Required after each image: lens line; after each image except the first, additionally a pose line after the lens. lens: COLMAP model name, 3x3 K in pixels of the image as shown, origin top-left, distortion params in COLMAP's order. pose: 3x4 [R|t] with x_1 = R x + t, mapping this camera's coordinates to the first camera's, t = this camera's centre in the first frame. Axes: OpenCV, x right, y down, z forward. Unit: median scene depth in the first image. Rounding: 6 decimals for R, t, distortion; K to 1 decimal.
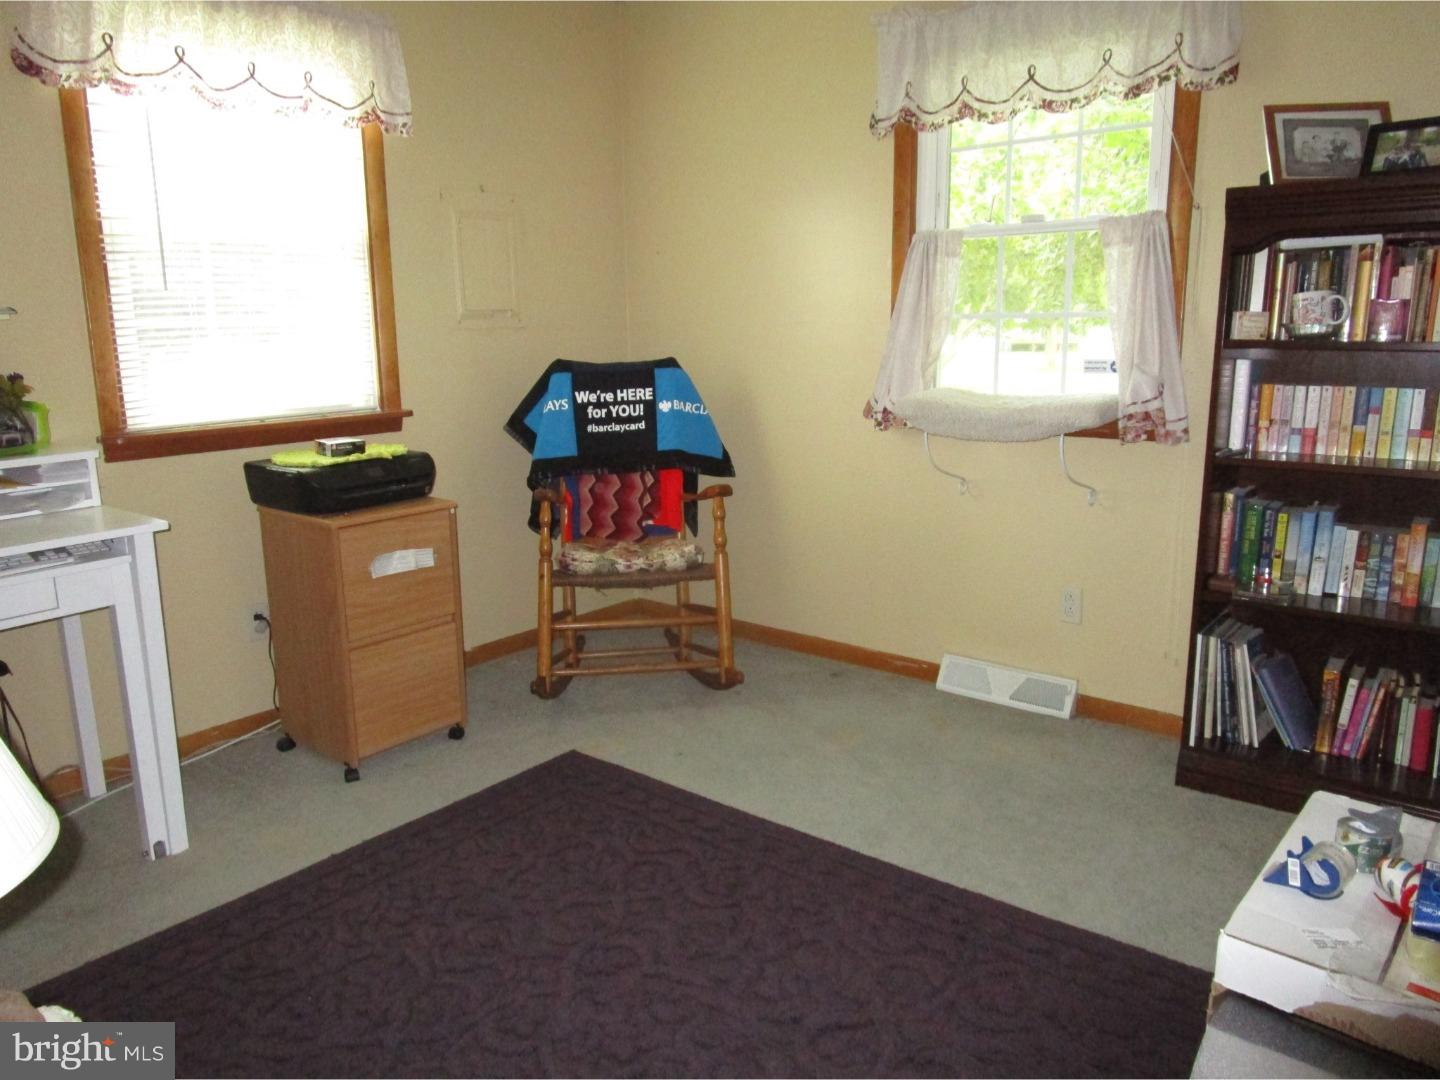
lens RADIAL K [[1039.0, 0, 711.9], [0, 1039.0, 533.1], [0, 0, 1]] dist [-0.015699, 0.009831]
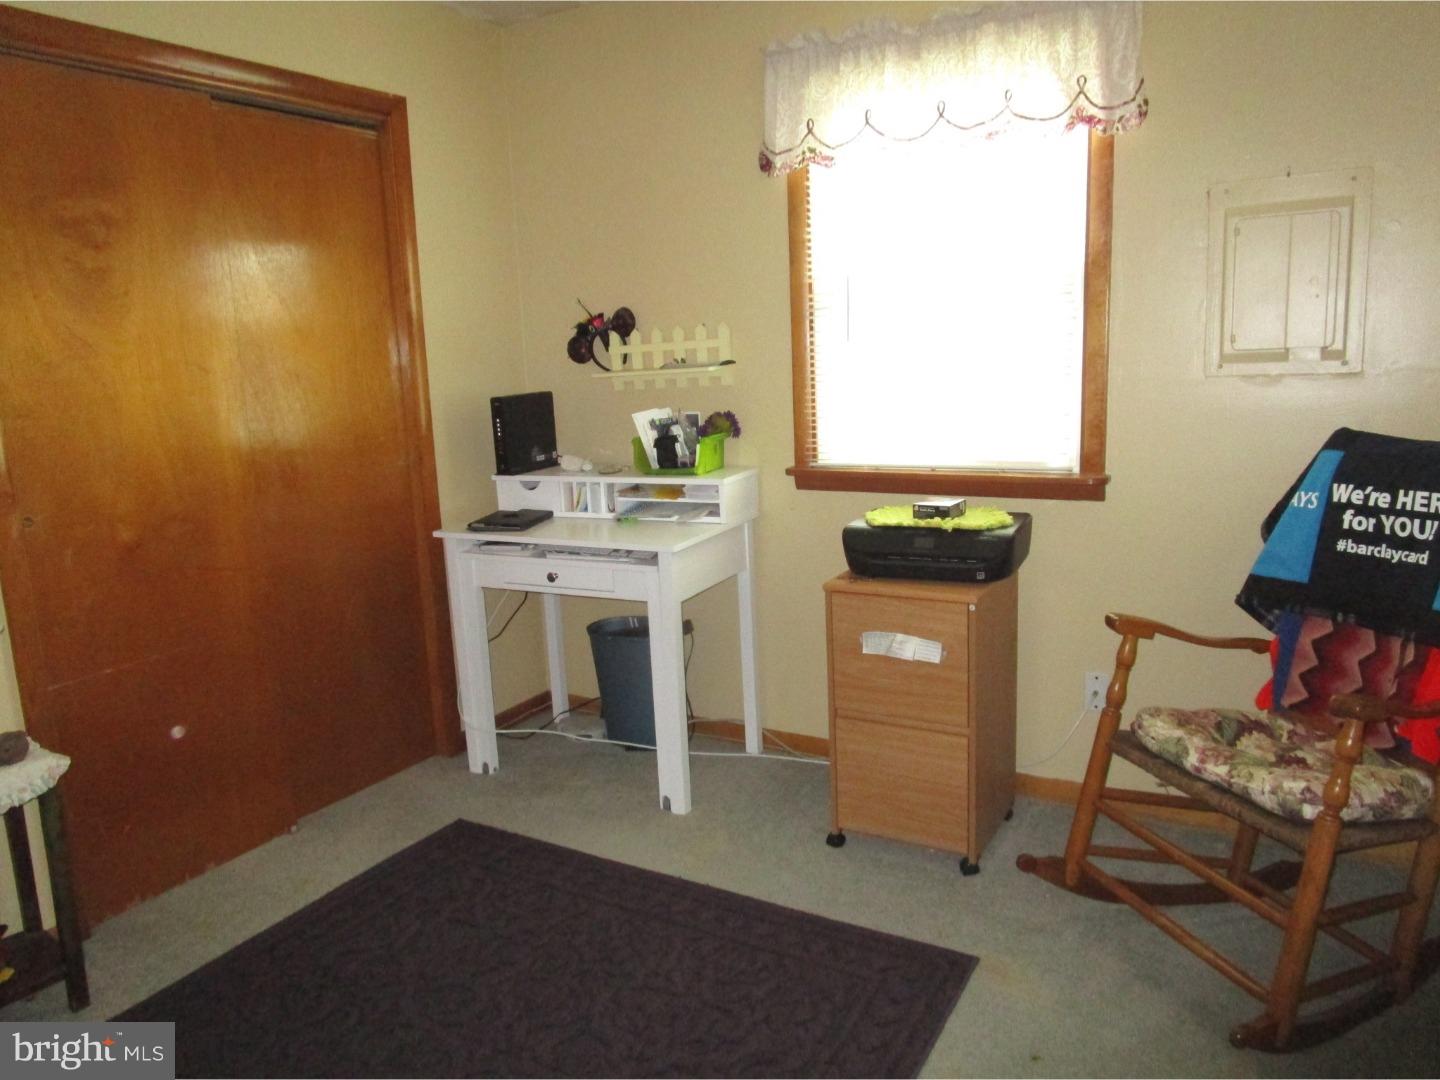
lens RADIAL K [[1039.0, 0, 711.9], [0, 1039.0, 533.1], [0, 0, 1]] dist [-0.015699, 0.009831]
pose [[0.152109, 0.184097, -0.971067, 0.417582], [-0.163442, 0.973658, 0.158986, -0.144774], [0.974756, 0.134530, 0.178192, 0.533197]]
